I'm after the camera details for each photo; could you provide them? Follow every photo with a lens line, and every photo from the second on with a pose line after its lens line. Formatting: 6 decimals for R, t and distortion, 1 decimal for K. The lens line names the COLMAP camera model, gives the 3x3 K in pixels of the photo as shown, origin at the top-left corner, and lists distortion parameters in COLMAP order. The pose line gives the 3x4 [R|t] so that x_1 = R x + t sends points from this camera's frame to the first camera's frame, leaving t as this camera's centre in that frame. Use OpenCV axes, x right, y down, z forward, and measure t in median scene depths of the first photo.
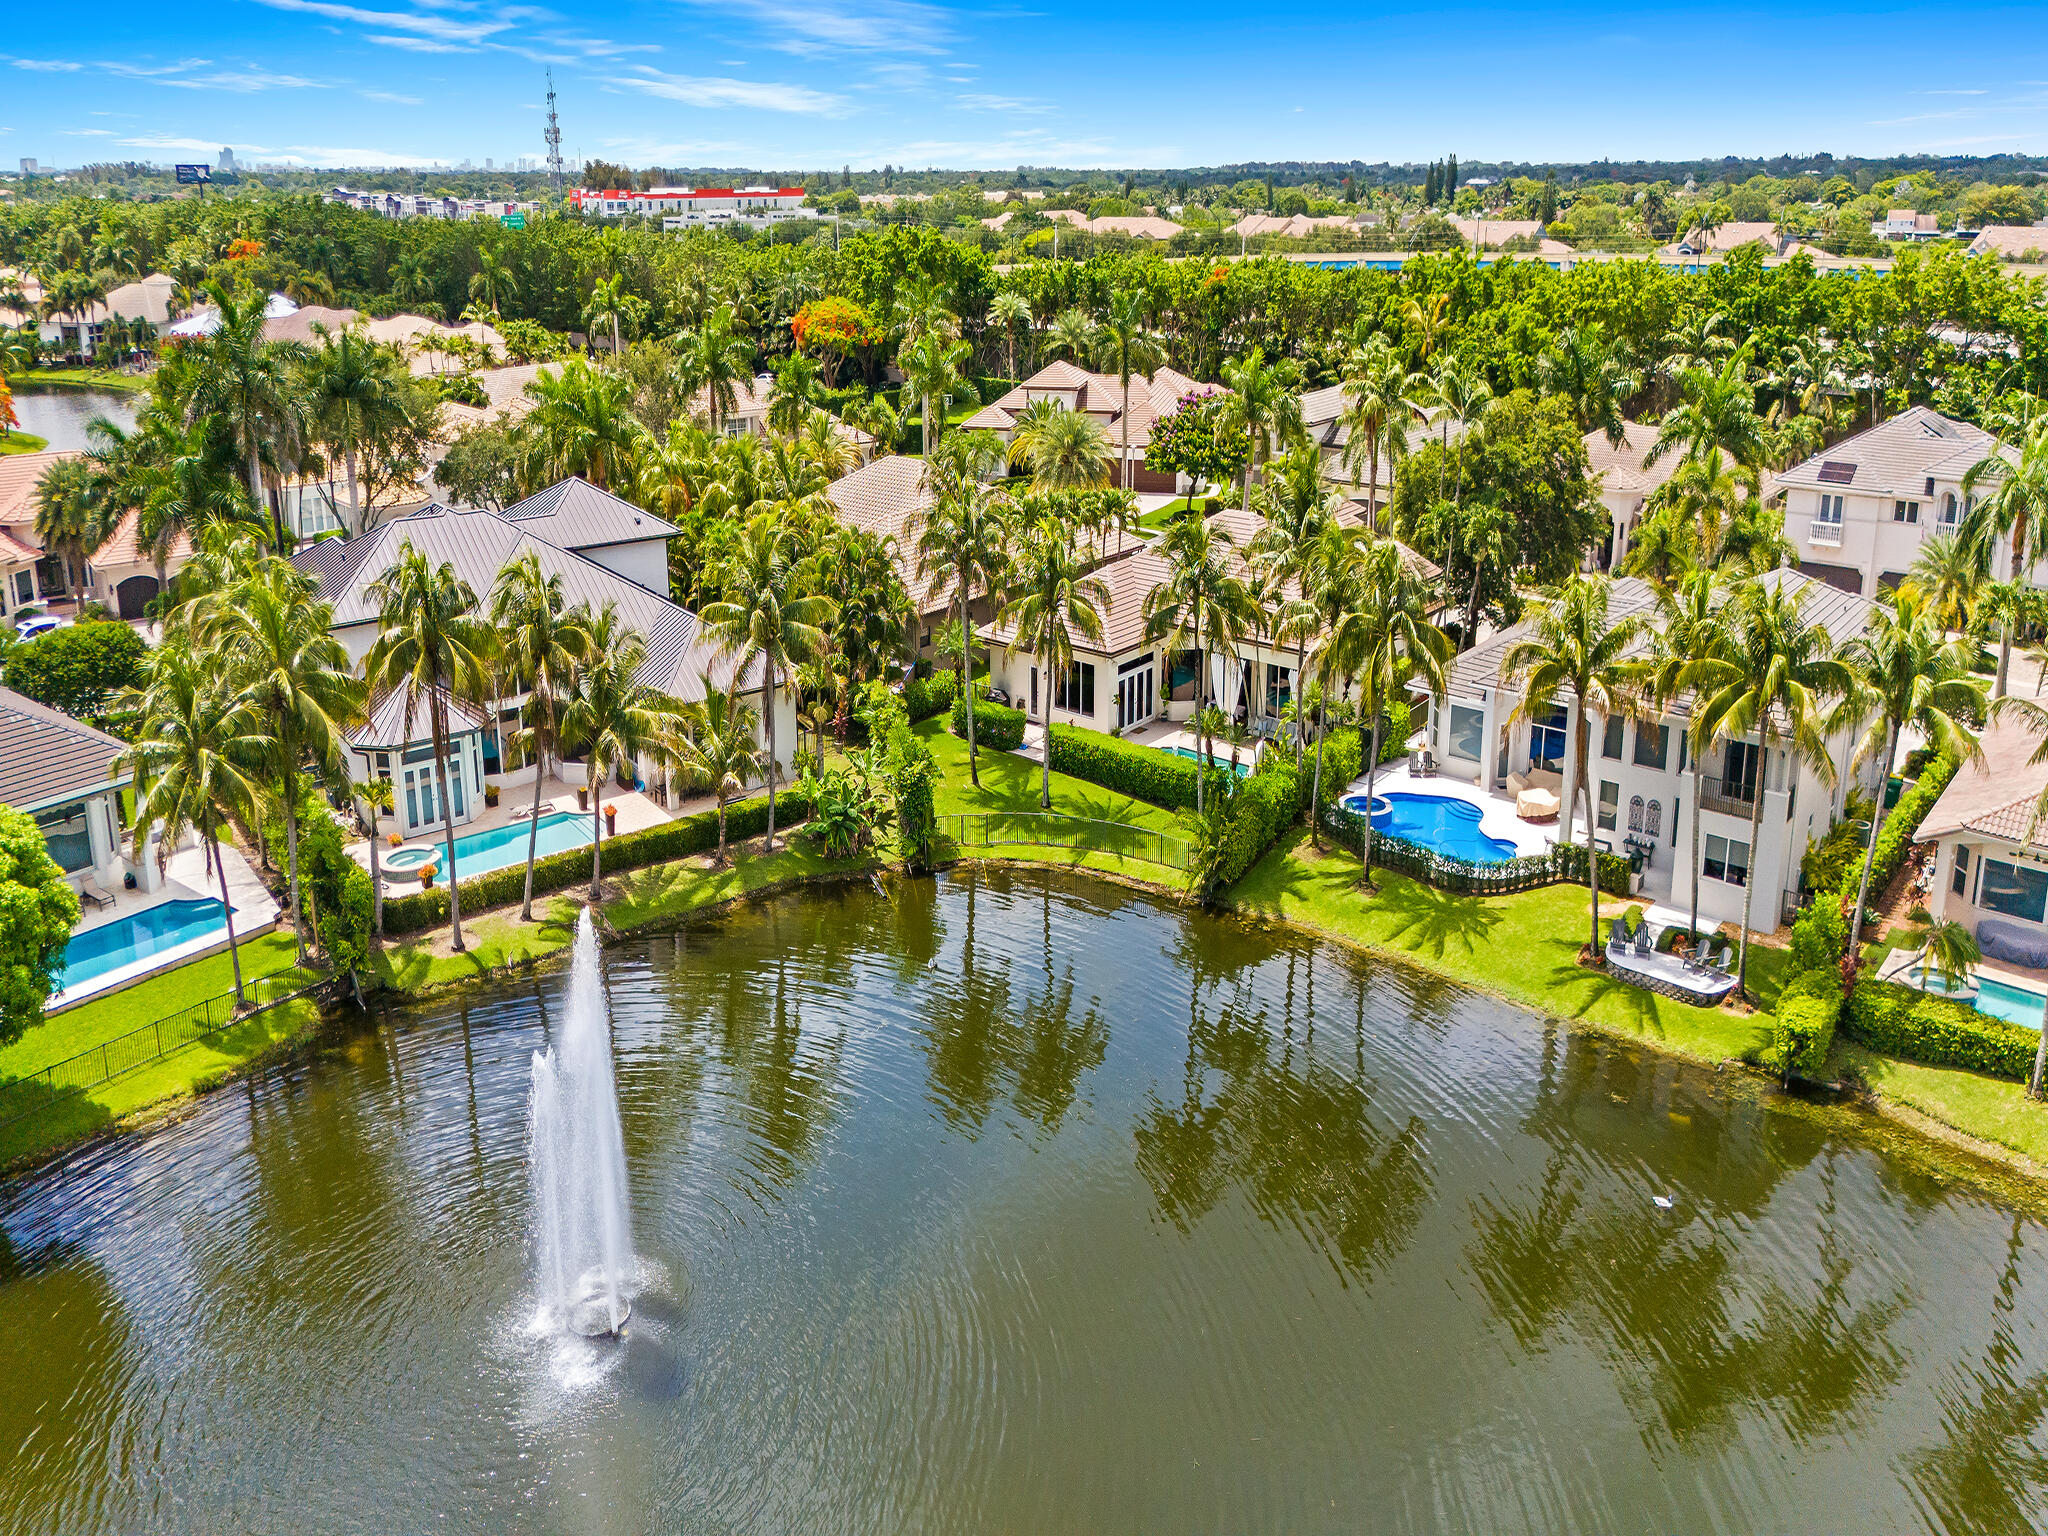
lens RADIAL K [[1505.2, 0, 1027.5], [0, 1505.2, 563.5], [0, 0, 1]] dist [0.050777, -0.046681]
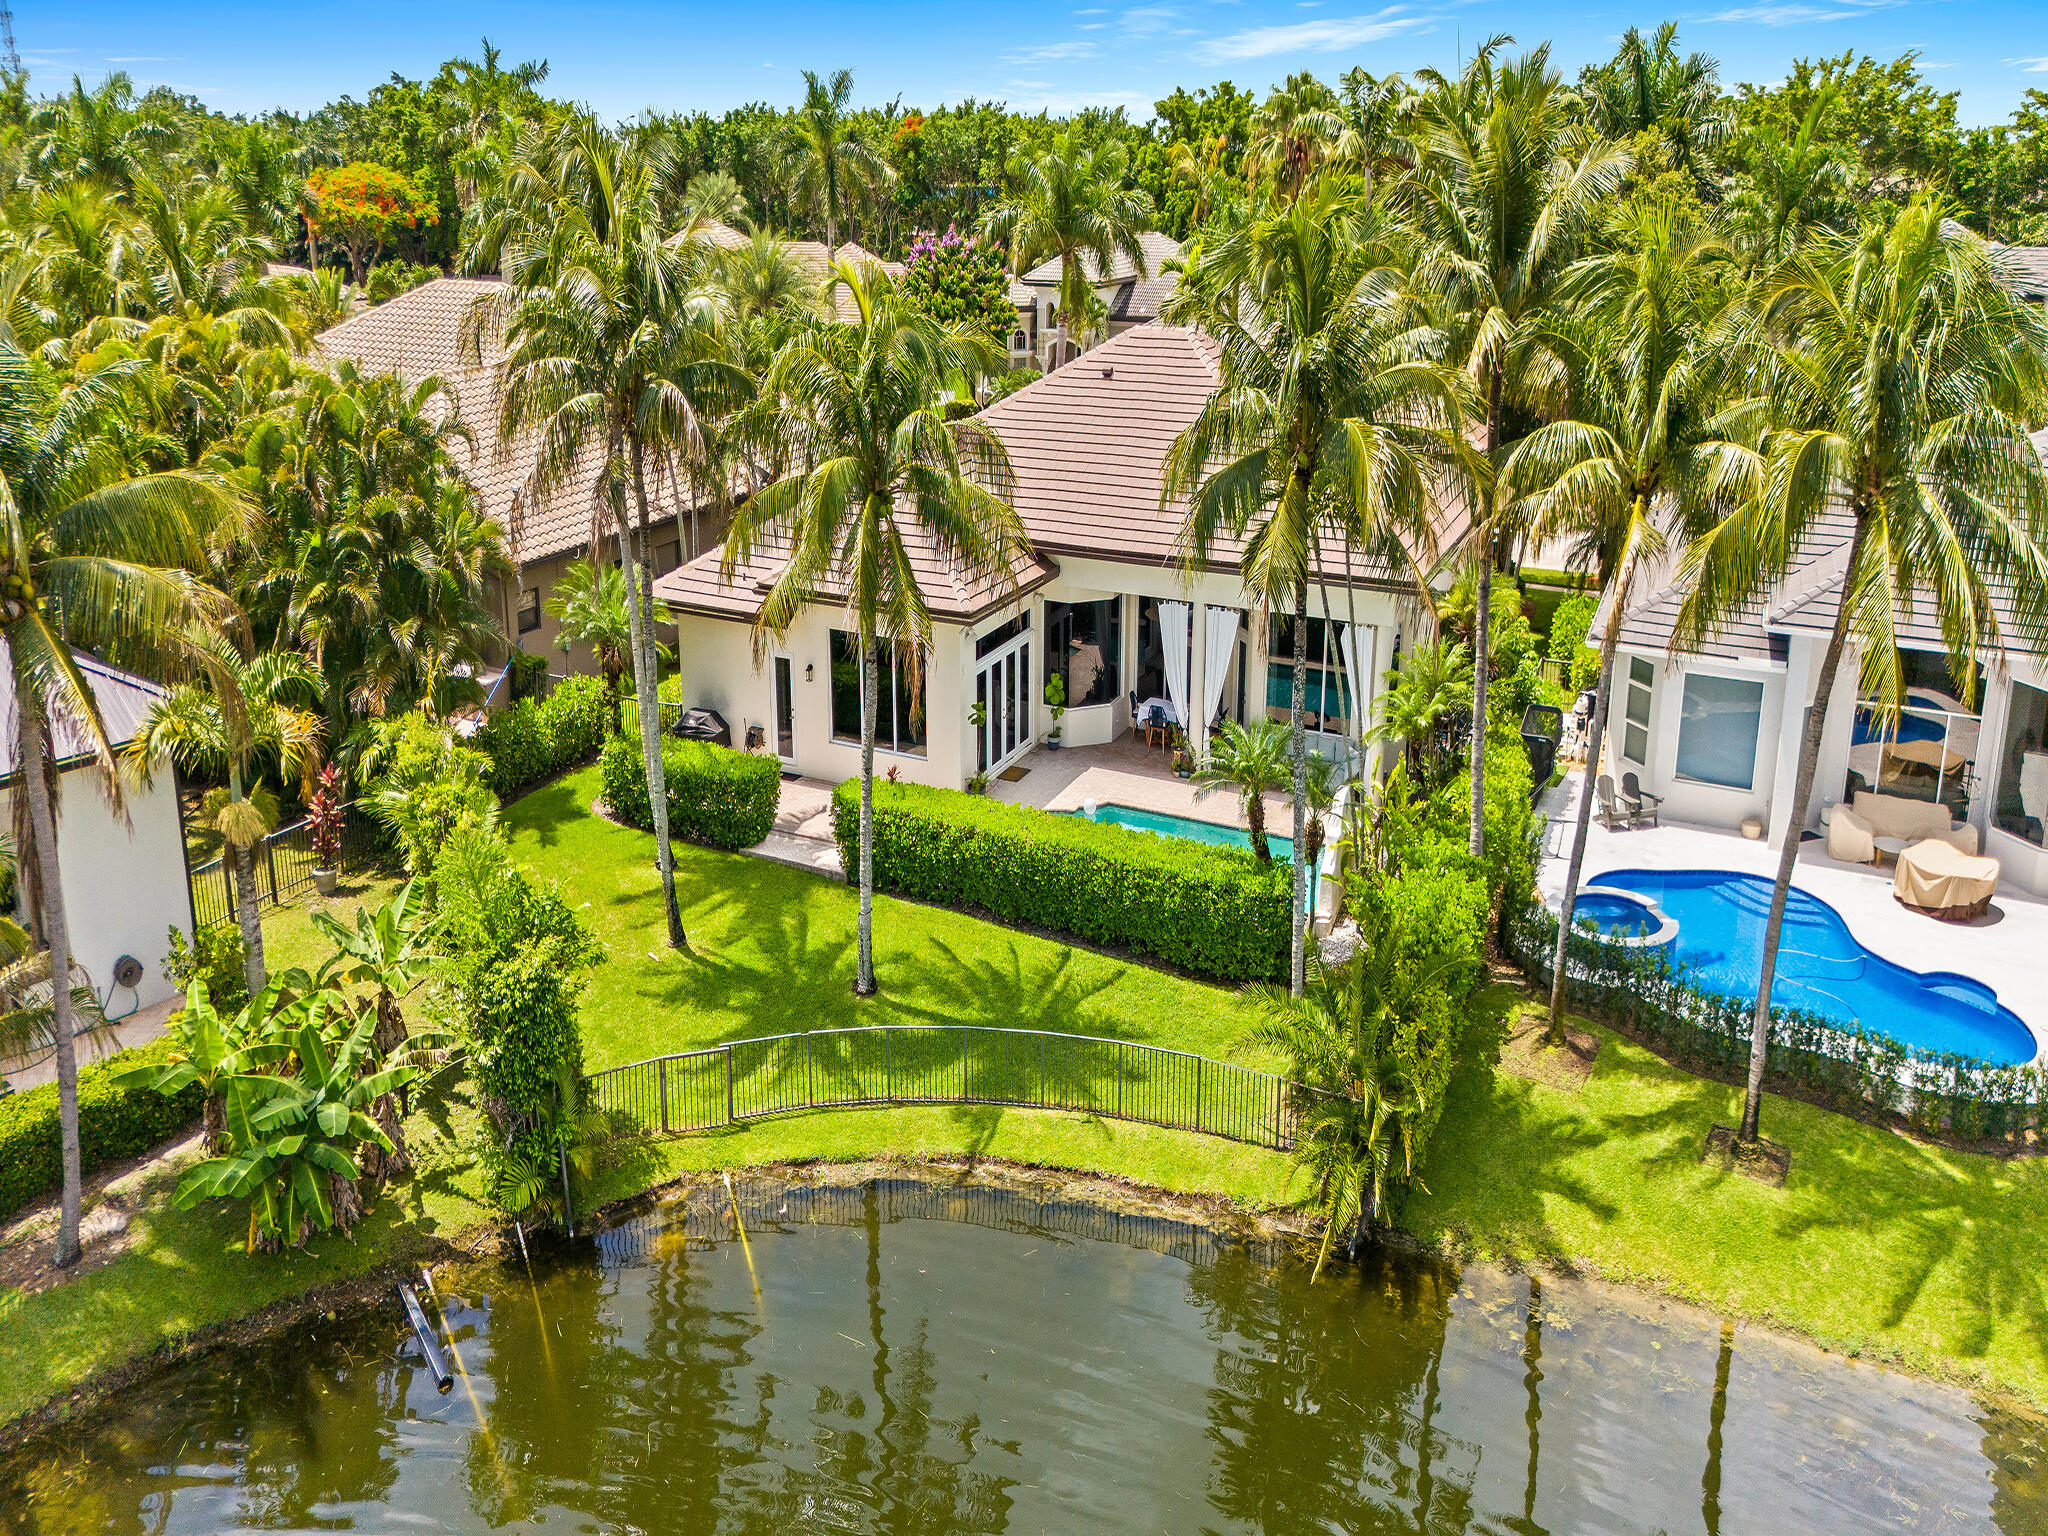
lens RADIAL K [[1505.2, 0, 1027.5], [0, 1505.2, 563.5], [0, 0, 1]] dist [0.050777, -0.046681]
pose [[0.965997, -0.050470, 0.253578, -0.041876], [0.048413, 0.998724, 0.014351, 0.039877], [-0.253978, -0.001586, 0.967209, 0.570734]]
